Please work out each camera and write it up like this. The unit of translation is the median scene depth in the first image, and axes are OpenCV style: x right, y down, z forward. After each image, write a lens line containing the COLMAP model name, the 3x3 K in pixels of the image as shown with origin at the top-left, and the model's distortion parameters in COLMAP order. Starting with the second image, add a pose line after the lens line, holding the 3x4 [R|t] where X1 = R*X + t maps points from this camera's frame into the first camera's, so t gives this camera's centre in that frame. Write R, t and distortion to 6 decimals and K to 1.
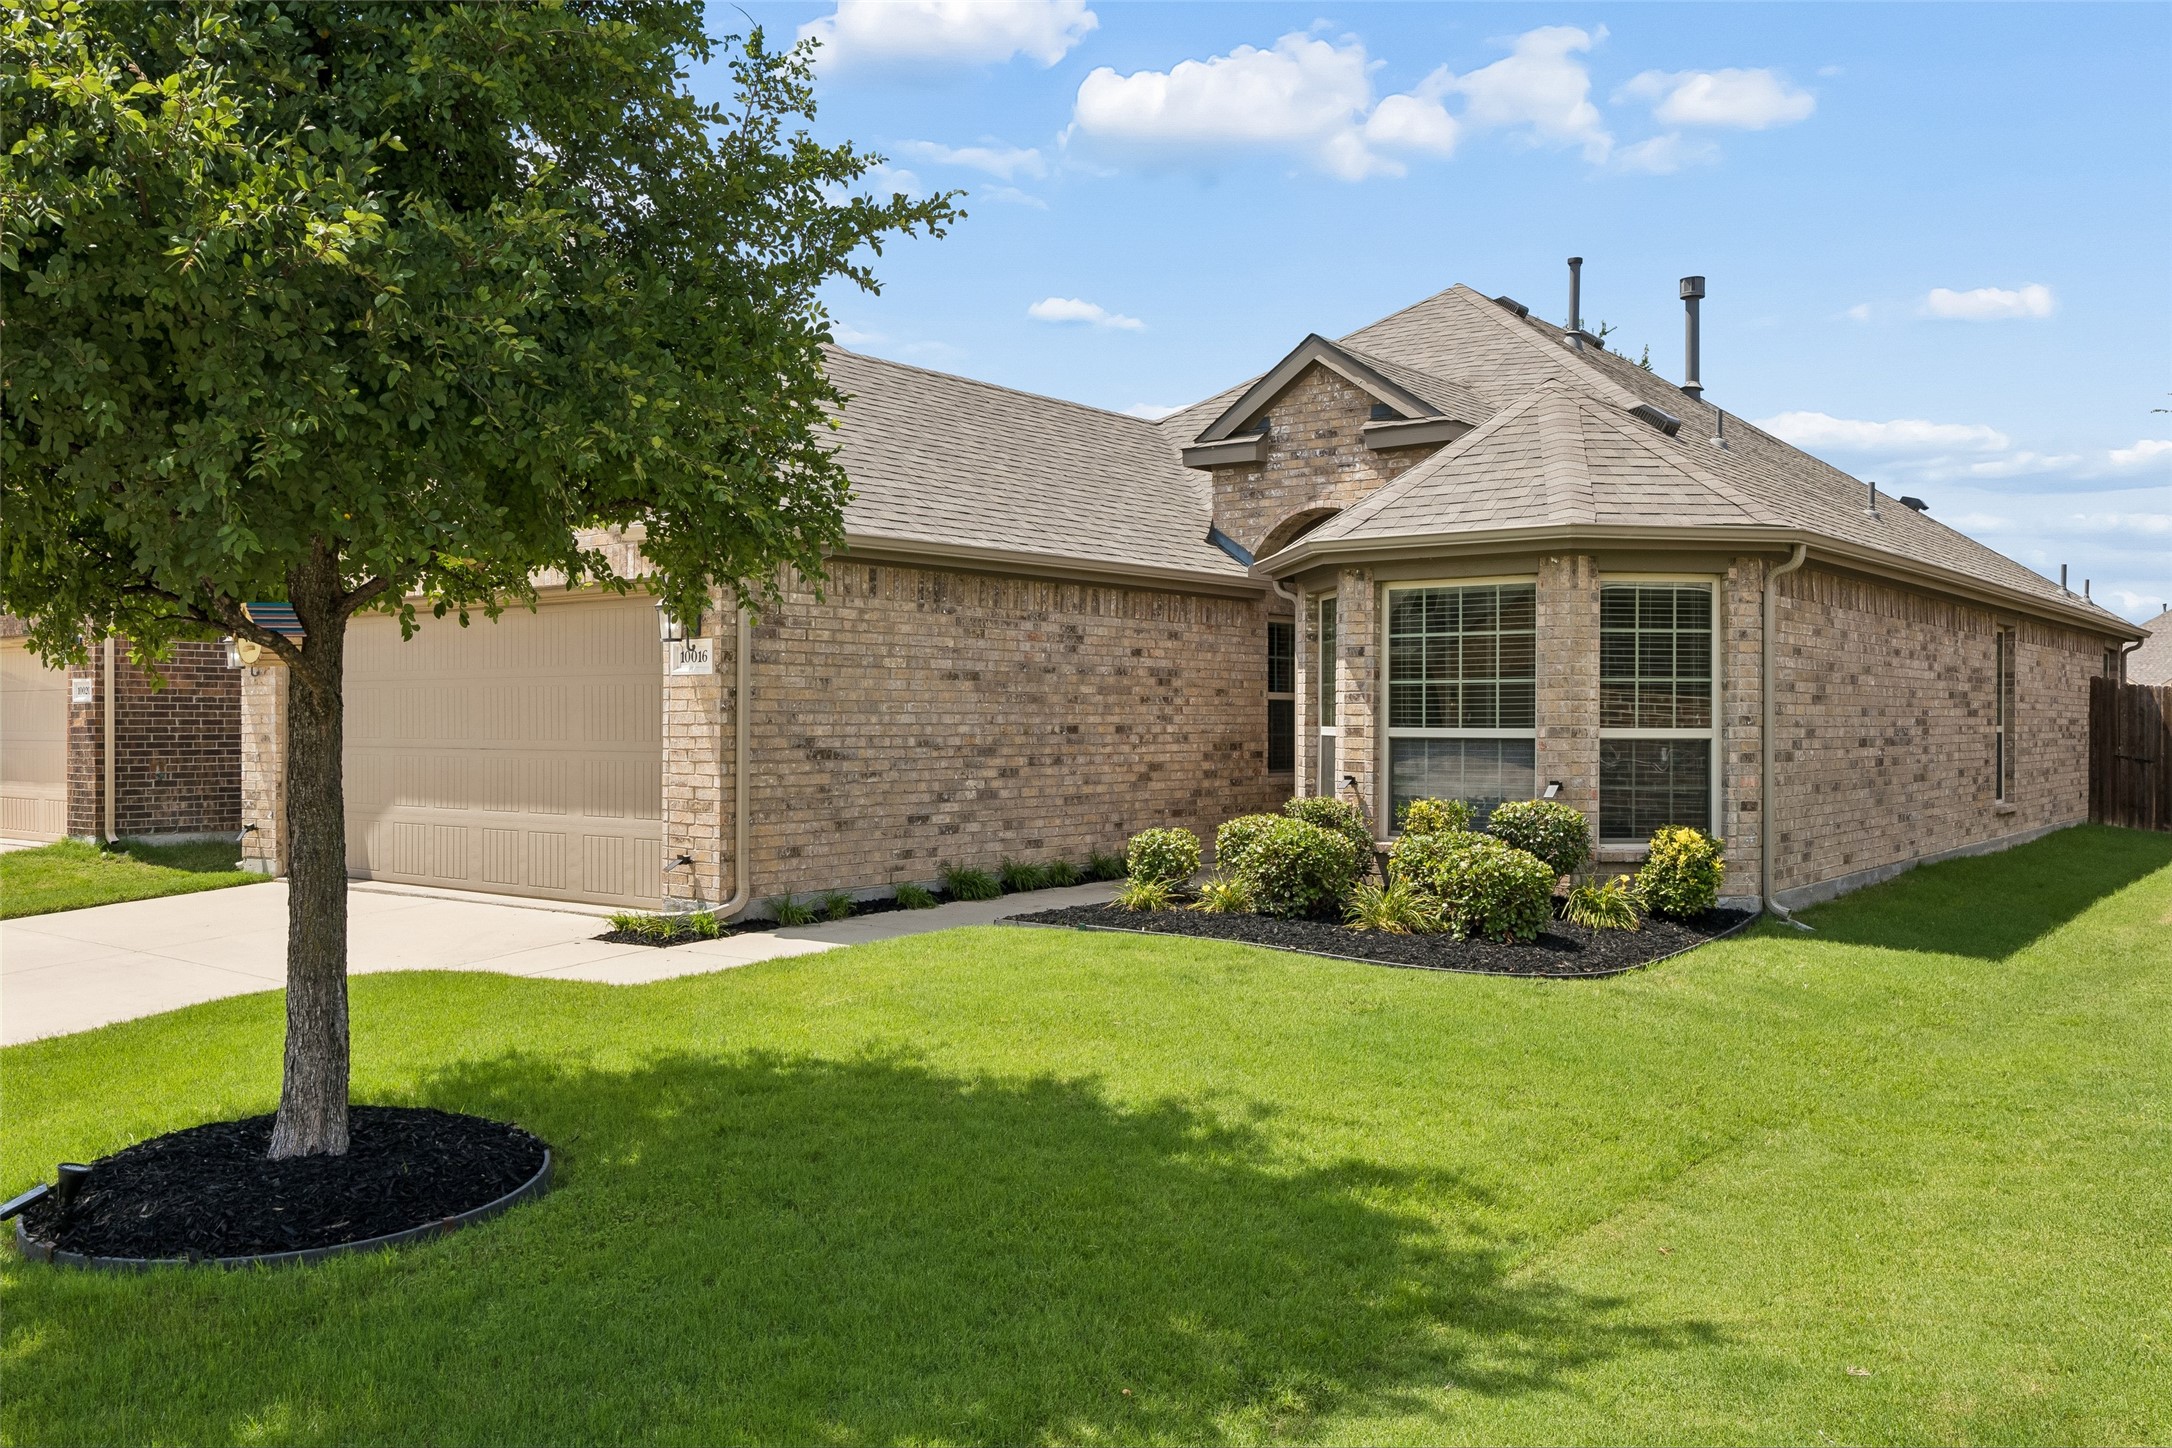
lens RADIAL K [[1784.7, 0, 1086.8], [0, 1784.7, 719.1], [0, 0, 1]] dist [-0.013161, -0.001170]
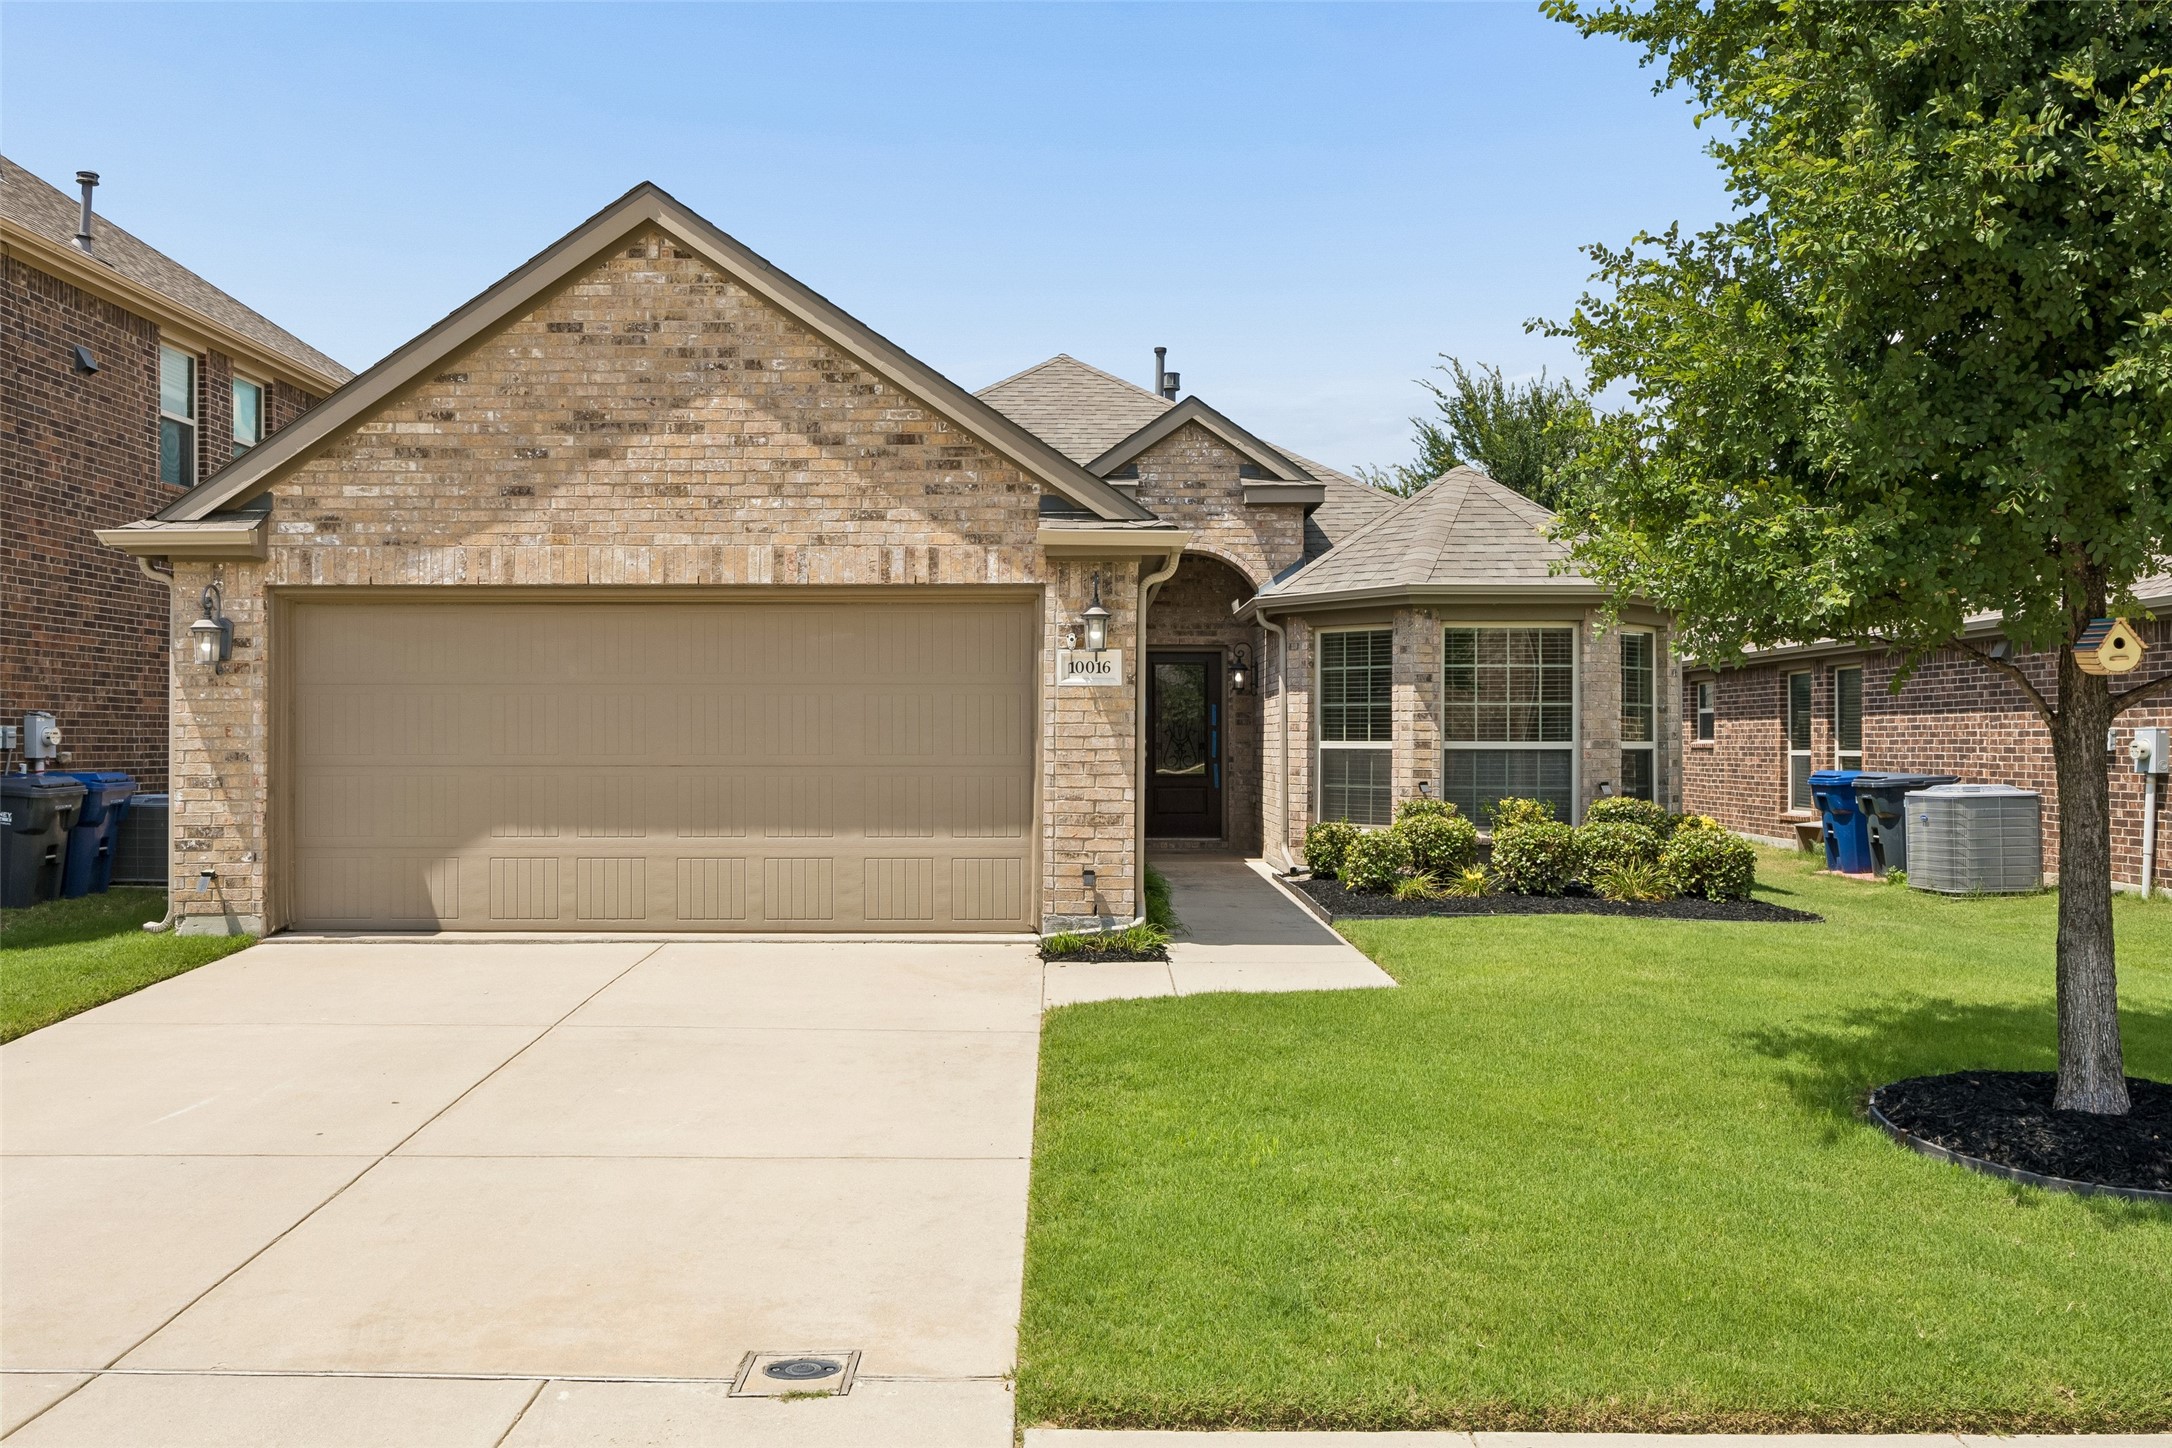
lens RADIAL K [[1672.9, 0, 1085.4], [0, 1672.9, 729.7], [0, 0, 1]] dist [-0.003284, -0.001693]
pose [[0.791305, 0.005094, 0.611401, -0.714318], [0.000054, 0.999965, -0.008401, 0.006289], [-0.611422, 0.006681, 0.791276, 0.250104]]
